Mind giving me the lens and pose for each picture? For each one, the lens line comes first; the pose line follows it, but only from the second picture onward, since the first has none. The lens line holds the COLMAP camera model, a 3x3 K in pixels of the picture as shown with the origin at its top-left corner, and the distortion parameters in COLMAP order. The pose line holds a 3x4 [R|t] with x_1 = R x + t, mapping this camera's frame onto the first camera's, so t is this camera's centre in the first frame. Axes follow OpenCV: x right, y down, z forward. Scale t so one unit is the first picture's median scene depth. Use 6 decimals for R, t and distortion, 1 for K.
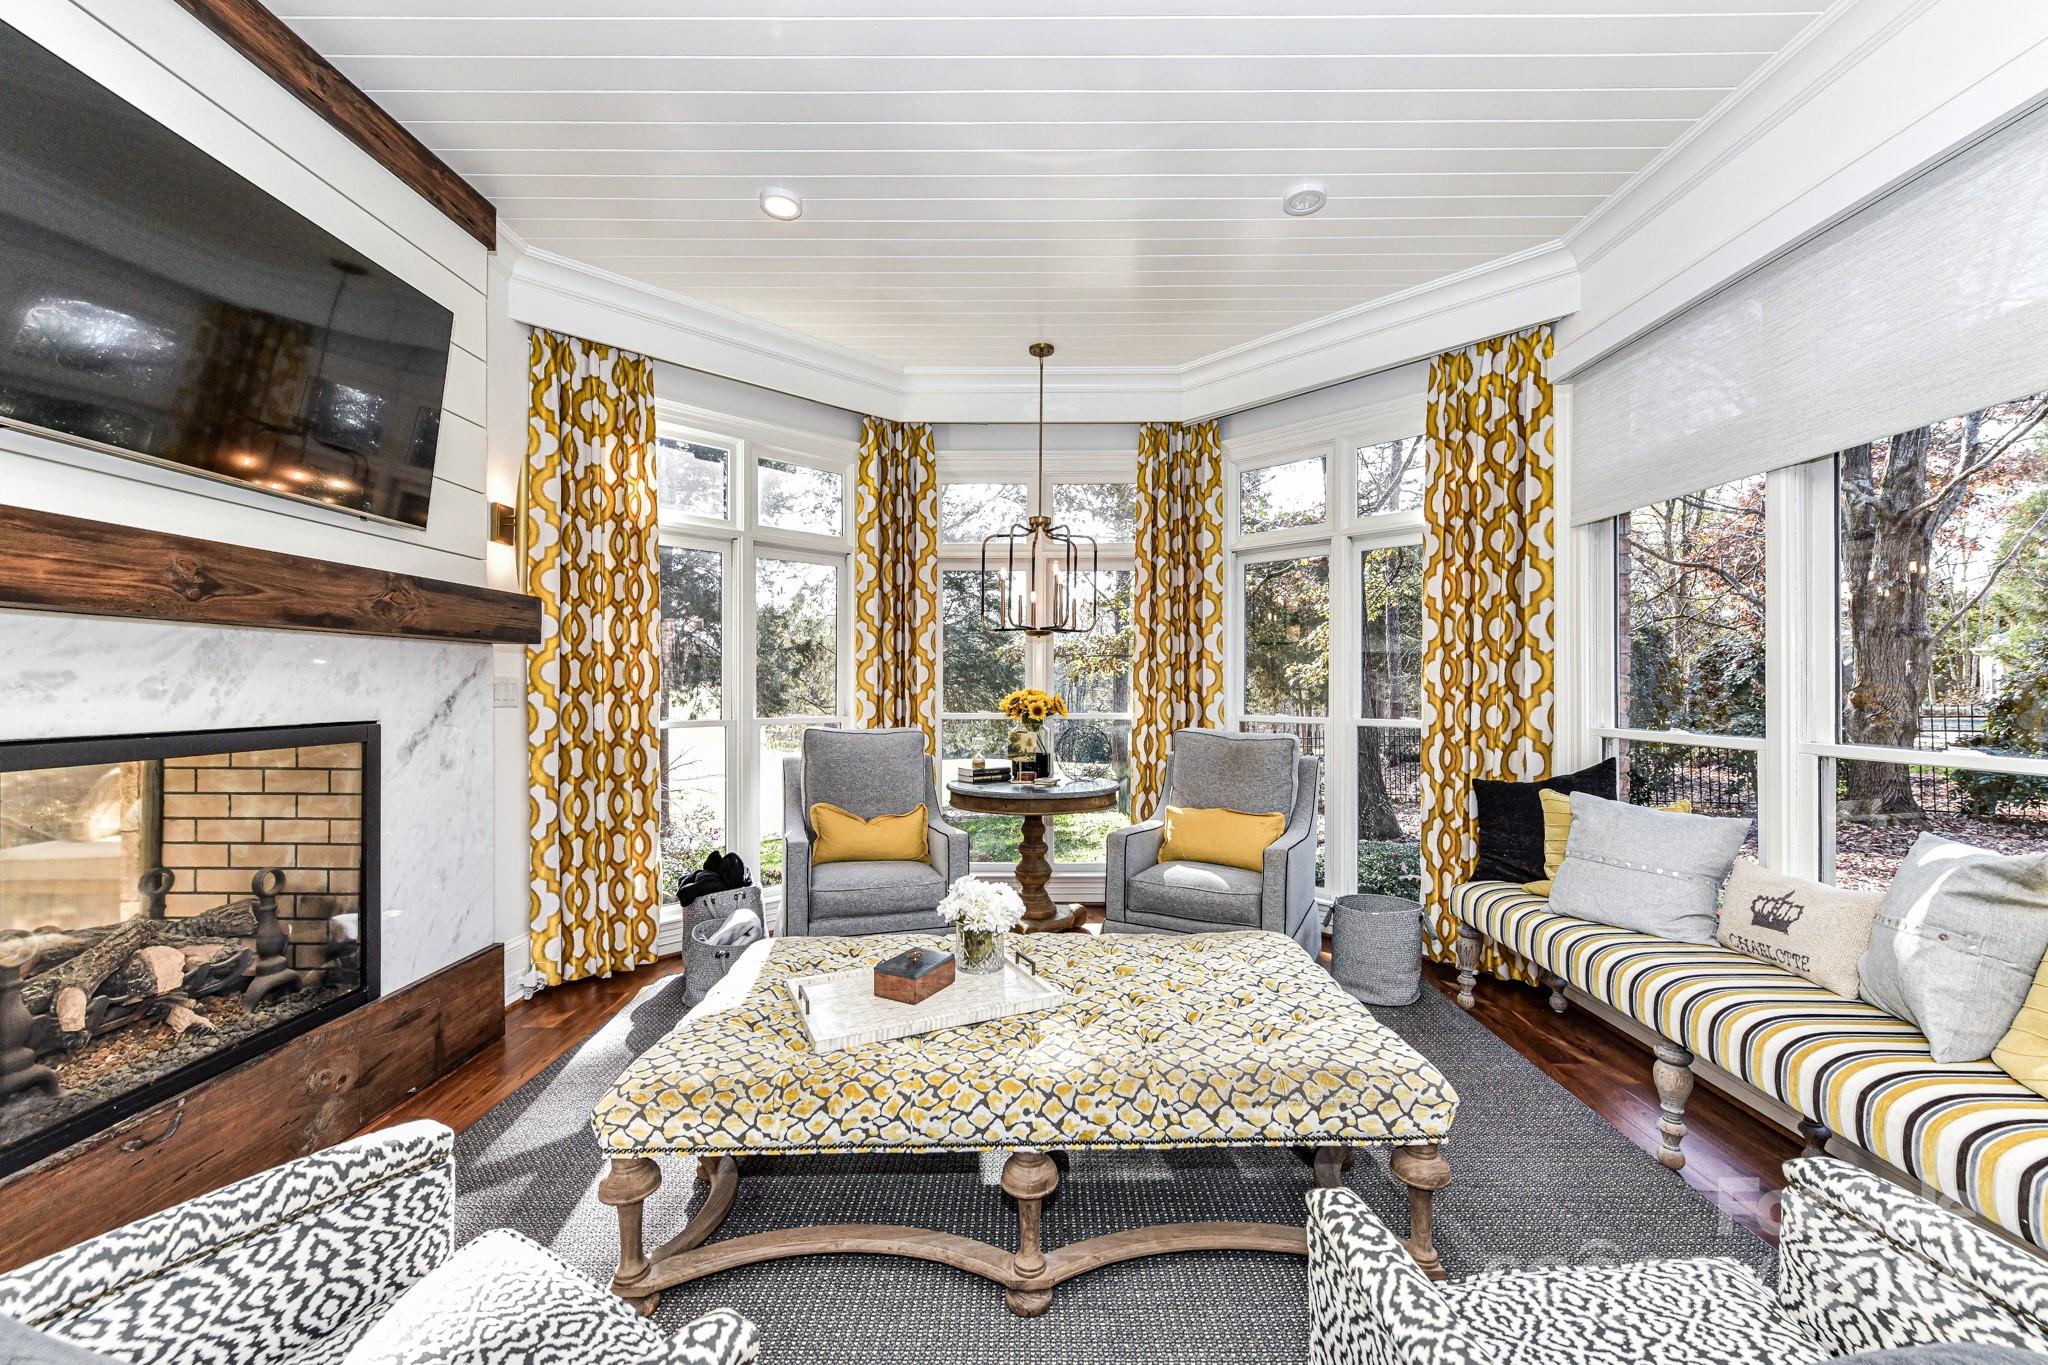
lens RADIAL K [[811.1, 0, 1037.1], [0, 811.1, 691.4], [0, 0, 1]] dist [0.001450, 0.001863]
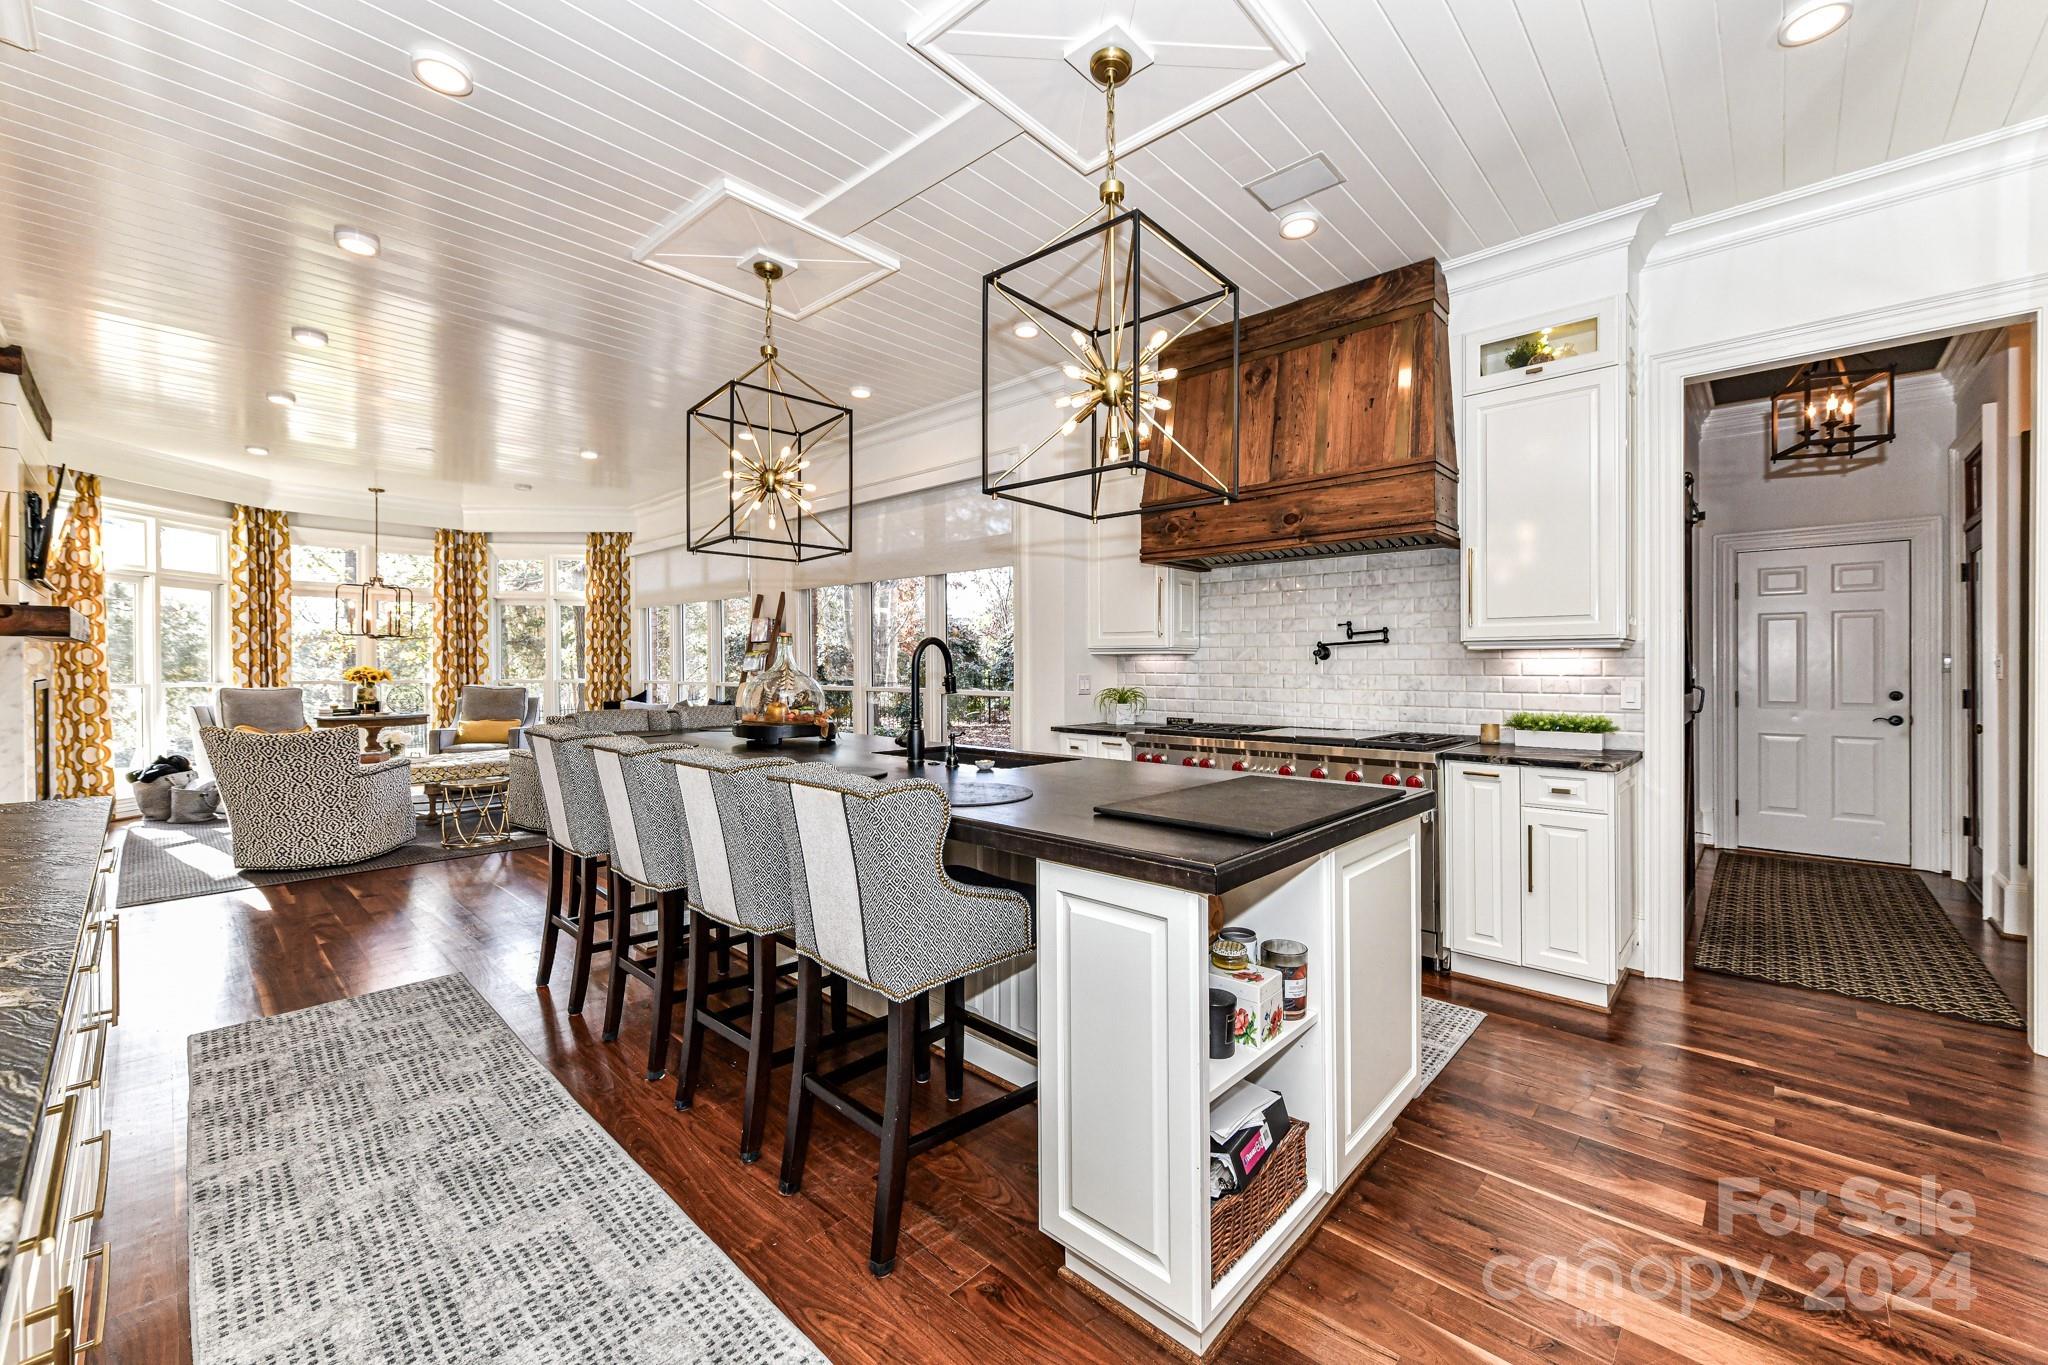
lens RADIAL K [[811.1, 0, 1034.5], [0, 811.1, 681.2], [0, 0, 1]] dist [0.001450, 0.001863]
pose [[0.679898, -0.009302, 0.733247, -0.411867], [0.001787, 0.999938, 0.011029, 0.016895], [-0.733304, -0.006188, 0.679872, -1.712472]]
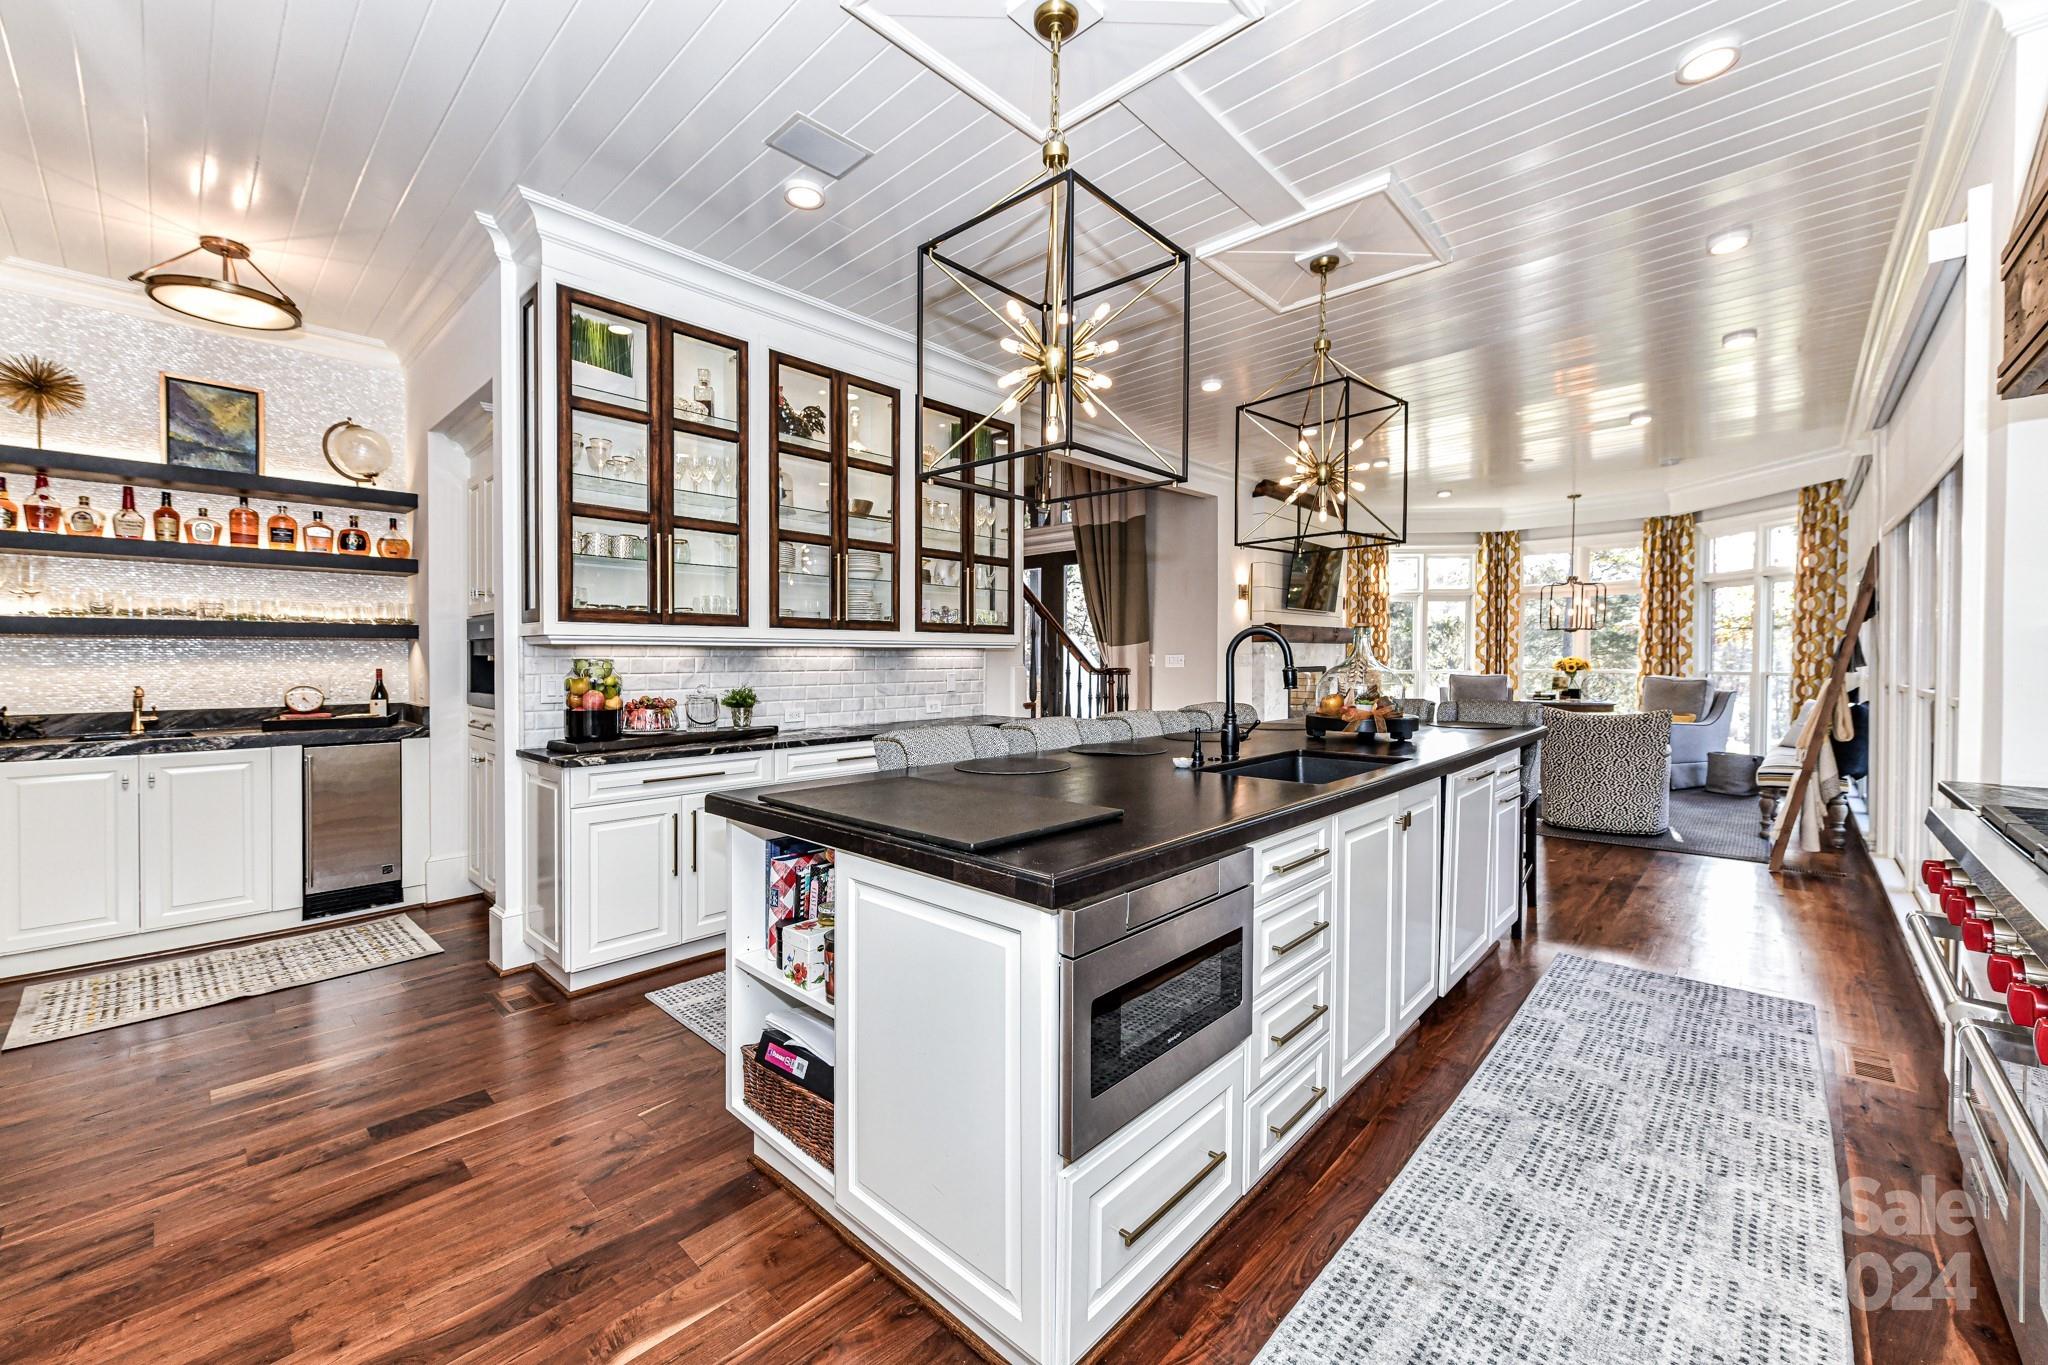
lens RADIAL K [[811.1, 0, 1022.4], [0, 811.1, 682.0], [0, 0, 1]] dist [0.001450, 0.001863]
pose [[0.728612, 0.016046, -0.684739, 0.485757], [0.000003, 0.999725, 0.023431, 0.014752], [0.684927, -0.017075, 0.728412, -1.796607]]
